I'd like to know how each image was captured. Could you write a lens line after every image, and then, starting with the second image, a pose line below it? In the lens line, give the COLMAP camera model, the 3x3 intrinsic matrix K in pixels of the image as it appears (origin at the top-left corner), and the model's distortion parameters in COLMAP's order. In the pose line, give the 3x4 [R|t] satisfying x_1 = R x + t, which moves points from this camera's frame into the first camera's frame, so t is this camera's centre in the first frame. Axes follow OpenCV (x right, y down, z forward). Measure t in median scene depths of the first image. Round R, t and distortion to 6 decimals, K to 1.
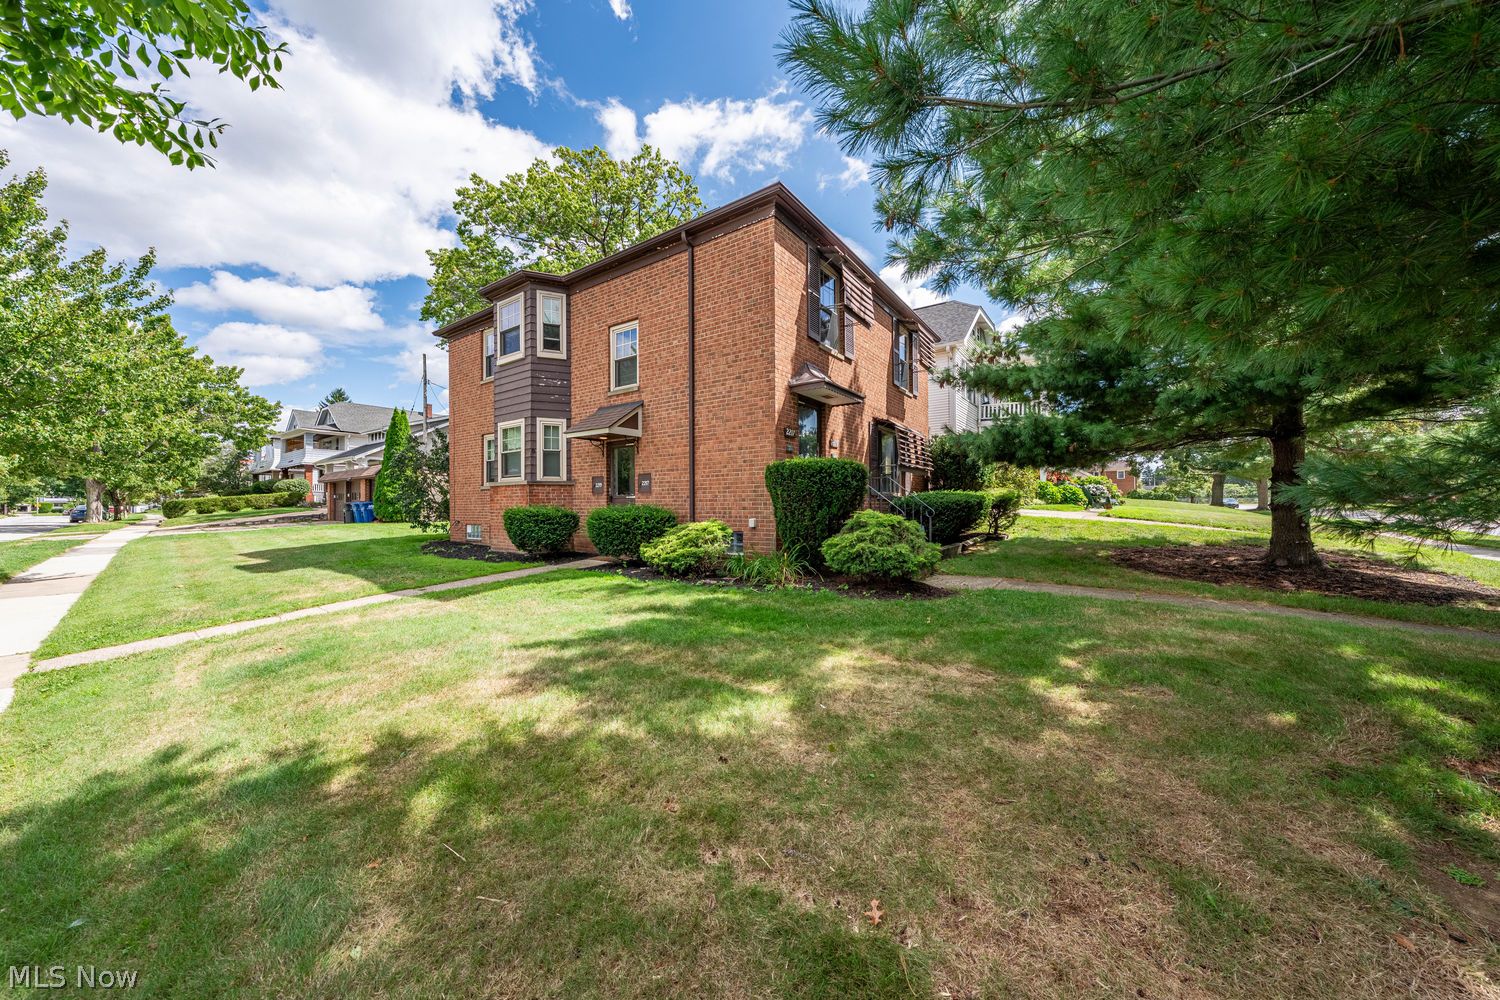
lens RADIAL K [[507.6, 0, 754.1], [0, 507.6, 500.2], [0, 0, 1]] dist [-0.001687, -0.000175]
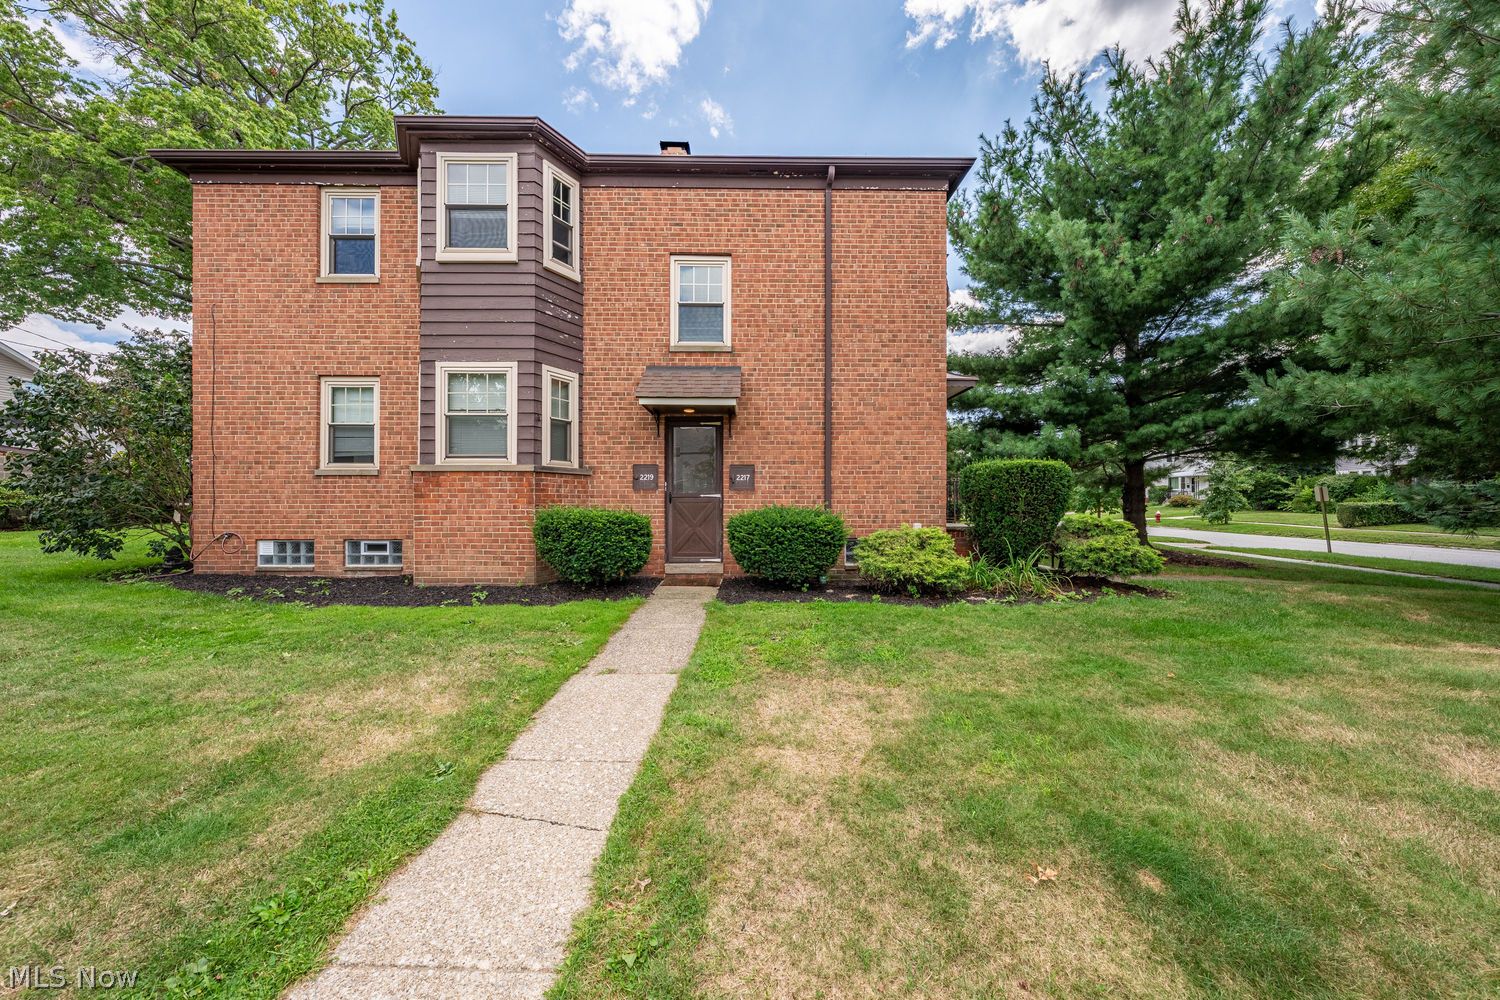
lens RADIAL K [[507.6, 0, 754.1], [0, 507.6, 500.2], [0, 0, 1]] dist [-0.001687, -0.000175]
pose [[0.813143, 0.012936, 0.581921, -0.578280], [-0.012968, 0.999907, -0.004106, 0.002533], [-0.581920, -0.004207, 0.813235, 0.346027]]
